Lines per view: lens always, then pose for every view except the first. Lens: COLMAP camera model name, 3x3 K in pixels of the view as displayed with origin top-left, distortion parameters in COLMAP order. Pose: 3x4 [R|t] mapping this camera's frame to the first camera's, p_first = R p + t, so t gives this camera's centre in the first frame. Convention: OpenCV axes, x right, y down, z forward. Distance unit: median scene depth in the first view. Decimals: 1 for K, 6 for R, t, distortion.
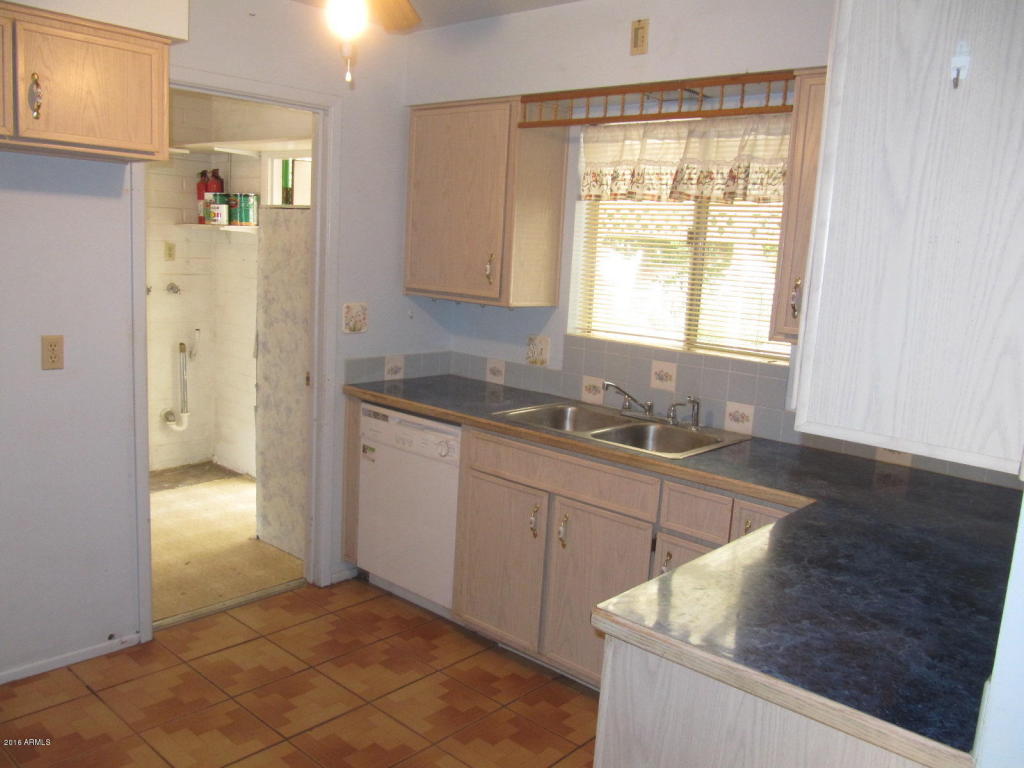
lens RADIAL K [[834.5, 0, 513.7], [0, 834.5, 384.1], [0, 0, 1]] dist [-0.051884, 0.026491]
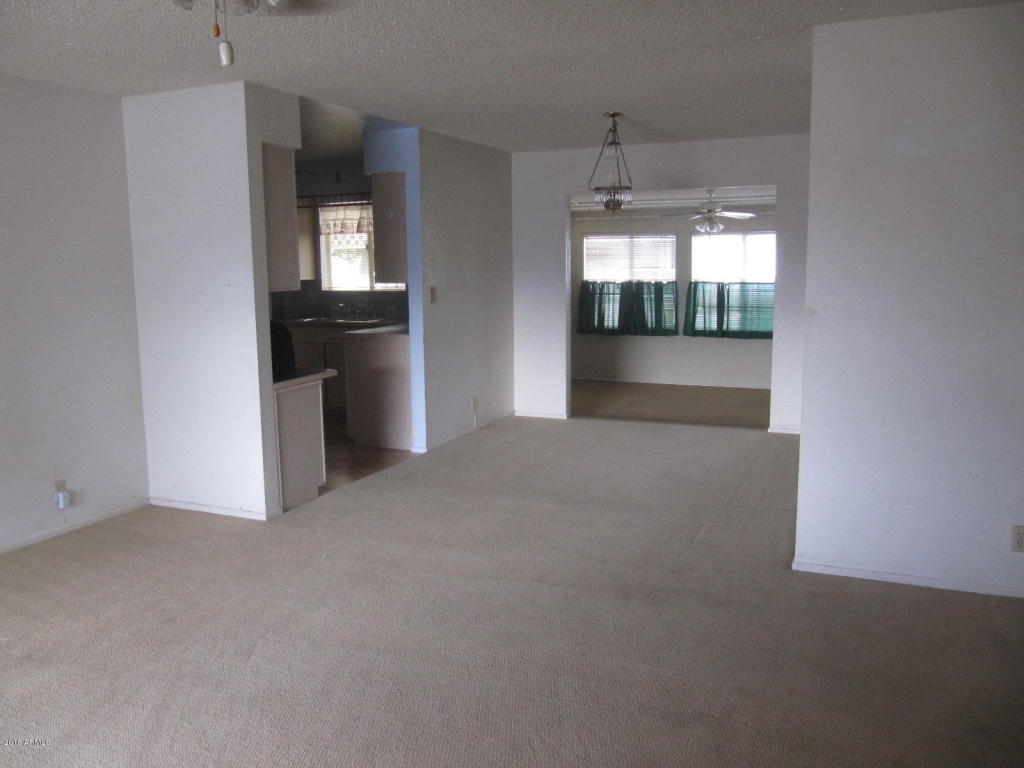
lens RADIAL K [[834.5, 0, 511.1], [0, 834.5, 382.2], [0, 0, 1]] dist [-0.051884, 0.026491]
pose [[0.948645, -0.112224, 0.295768, -0.169964], [0.116152, 0.993222, 0.004315, 0.274526], [-0.294247, 0.030261, 0.955250, -1.549414]]
